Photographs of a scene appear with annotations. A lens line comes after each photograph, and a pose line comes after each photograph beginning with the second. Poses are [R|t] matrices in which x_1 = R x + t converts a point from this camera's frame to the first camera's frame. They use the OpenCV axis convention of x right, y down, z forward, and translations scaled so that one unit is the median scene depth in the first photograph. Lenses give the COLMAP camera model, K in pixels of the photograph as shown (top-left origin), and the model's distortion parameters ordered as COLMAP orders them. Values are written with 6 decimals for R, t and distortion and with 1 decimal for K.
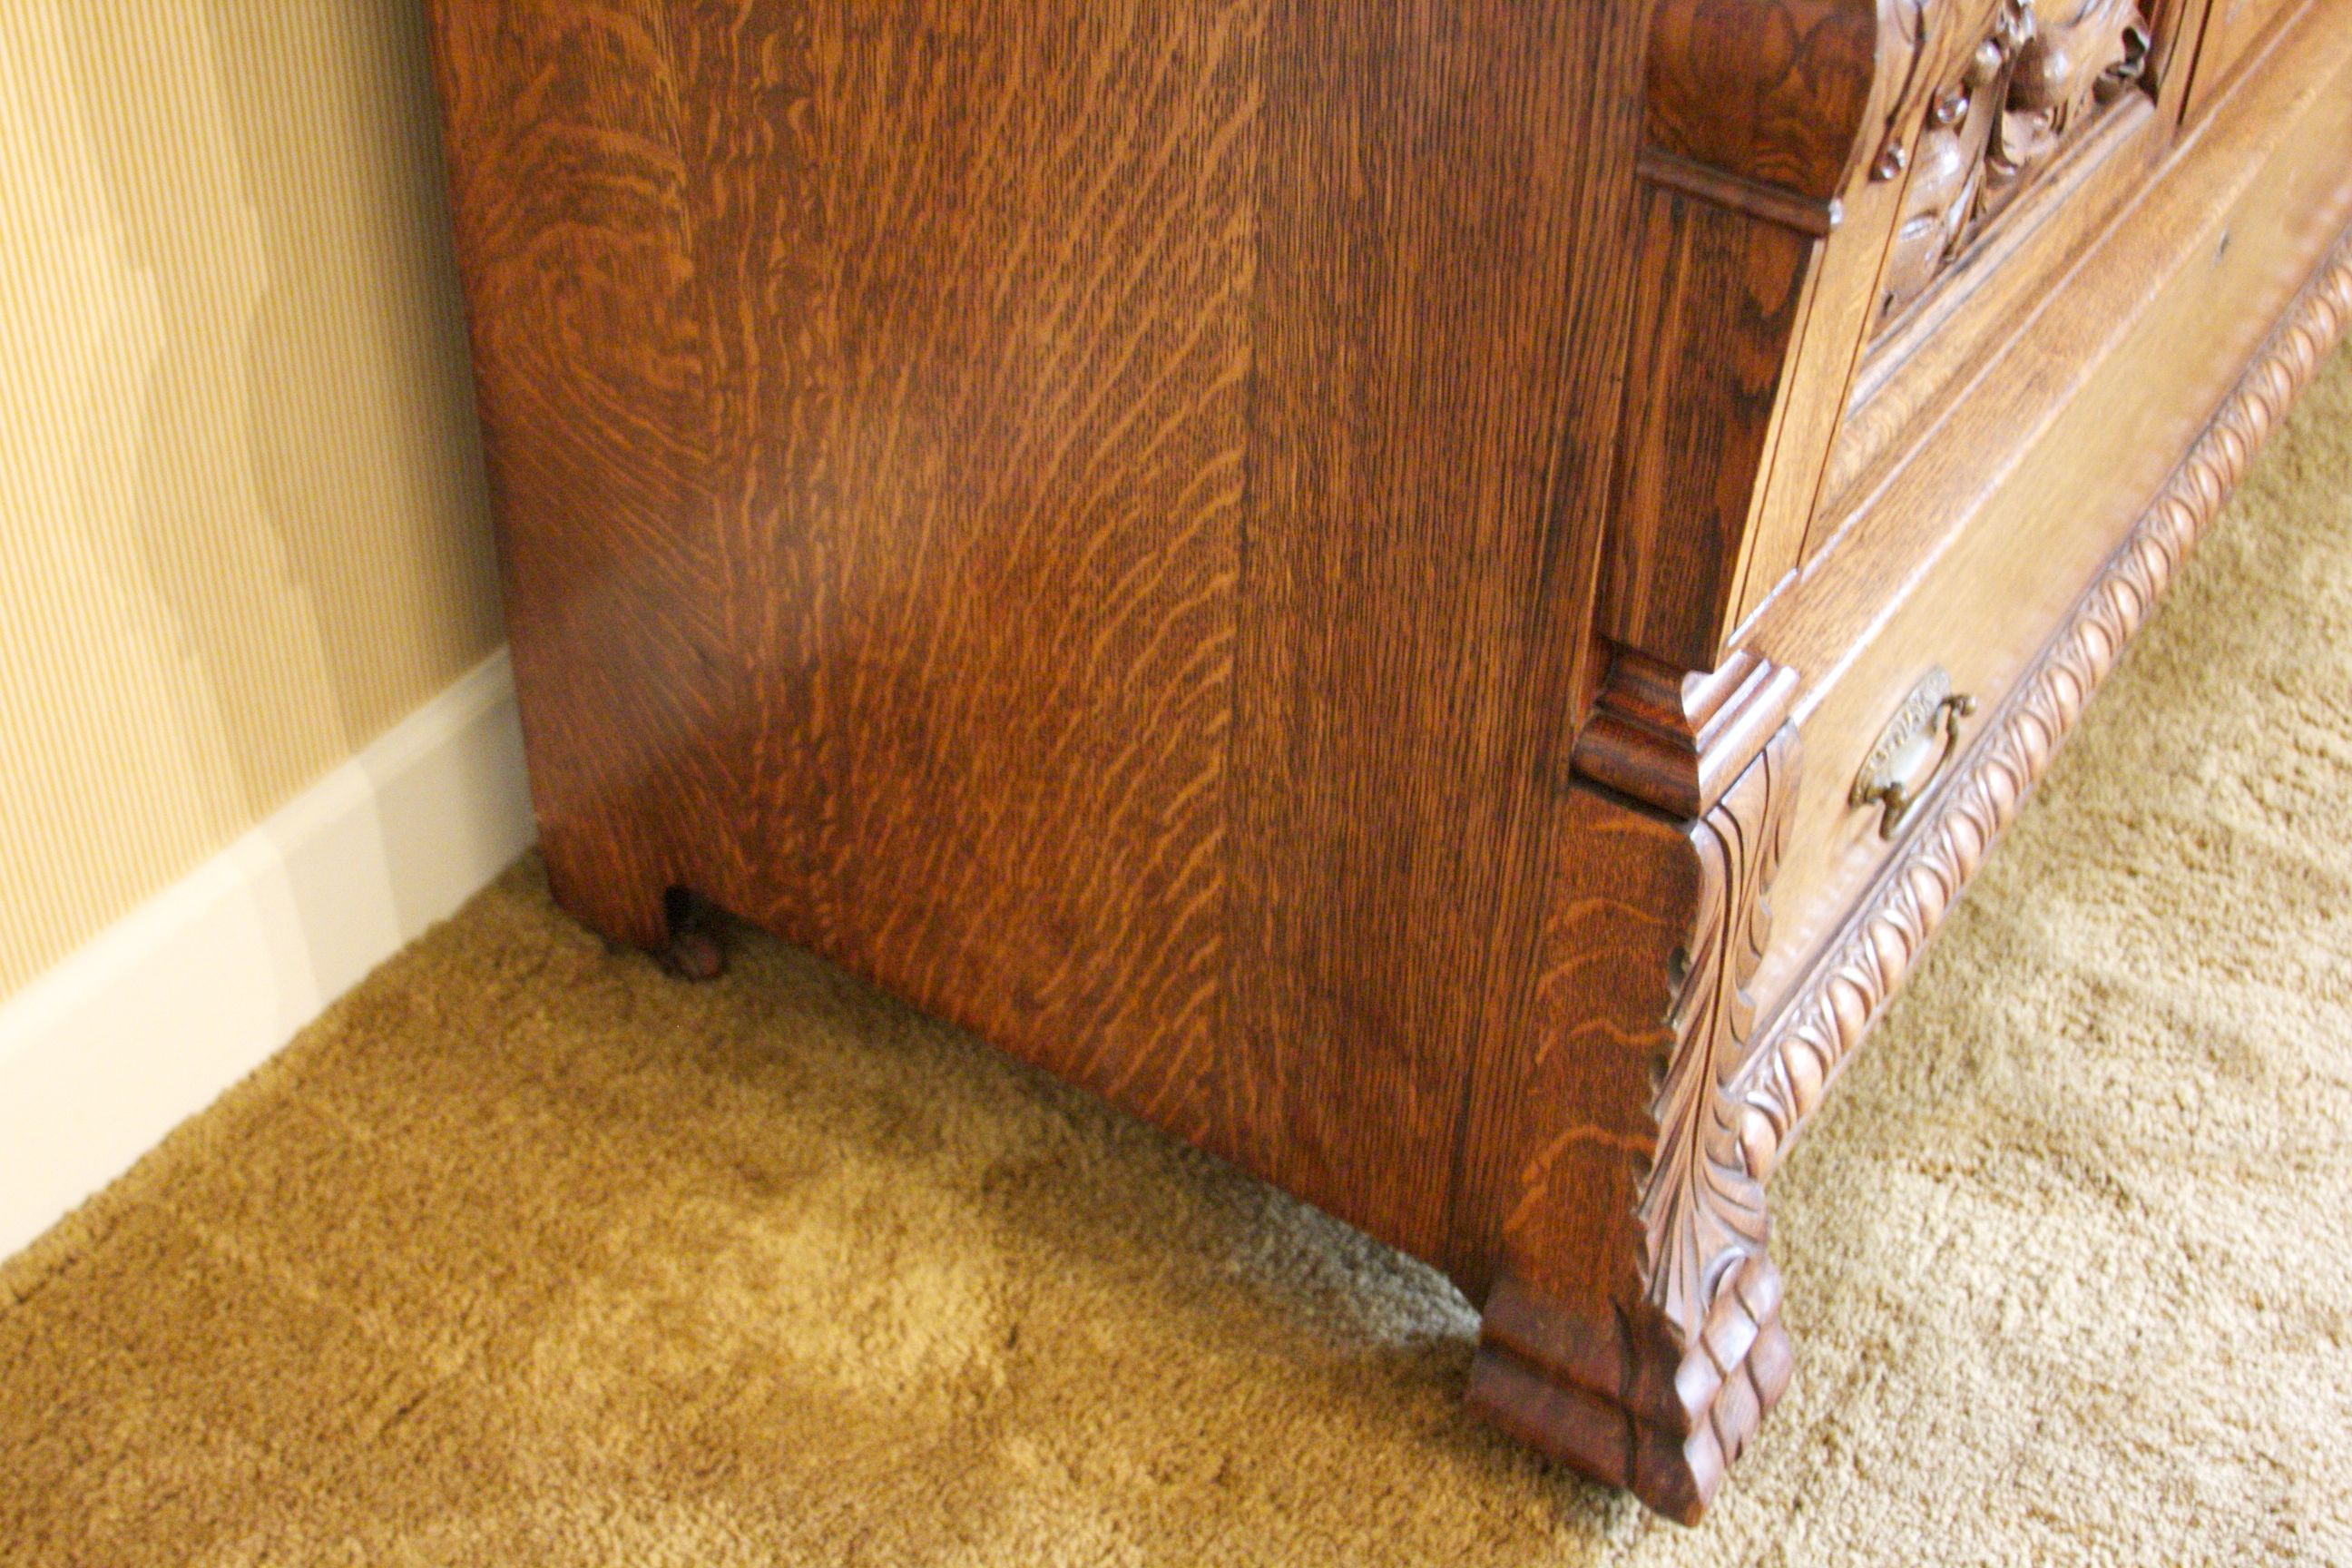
lens RADIAL K [[2948.6, 0, 1114.2], [0, 2948.6, 792.1], [0, 0, 1]] dist [-0.123549, 0.000000]
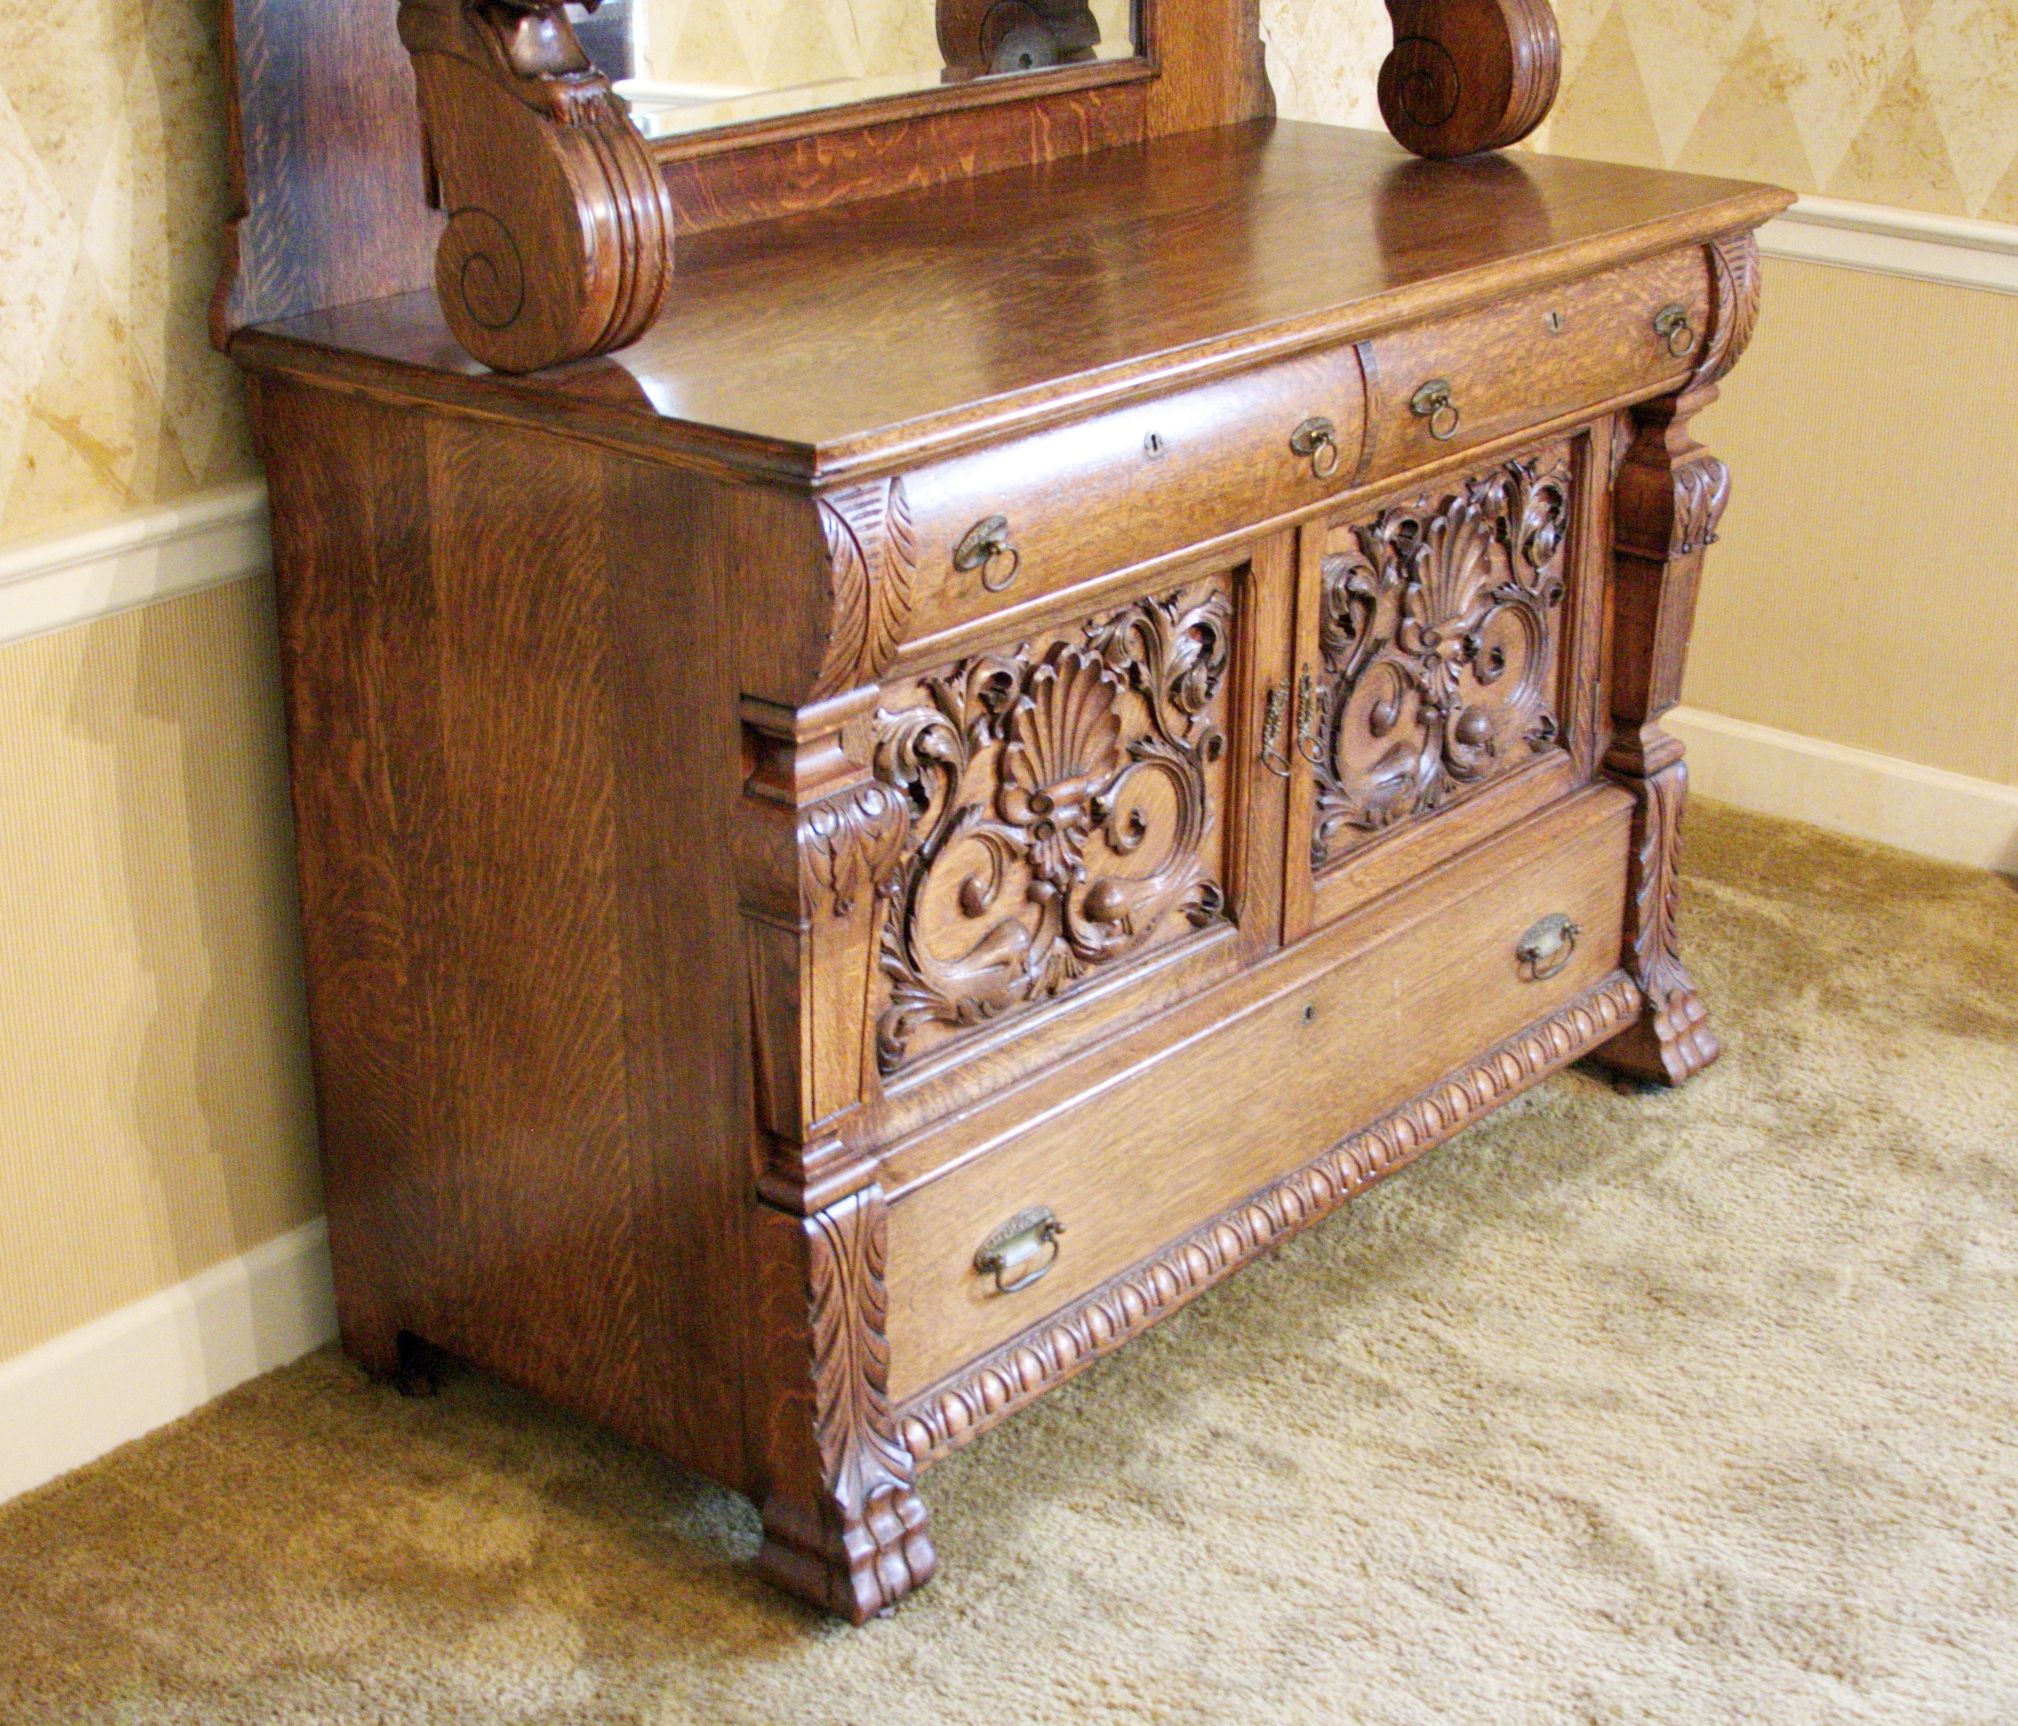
lens RADIAL K [[3265.9, 0, 1012.1], [0, 3265.9, 873.8], [0, 0, 1]] dist [-0.134396, 0.000000]
pose [[0.996205, 0.018358, -0.085082, 0.435595], [-0.042835, 0.954342, -0.295630, 0.375979], [0.075770, 0.298153, 0.951506, -1.076584]]
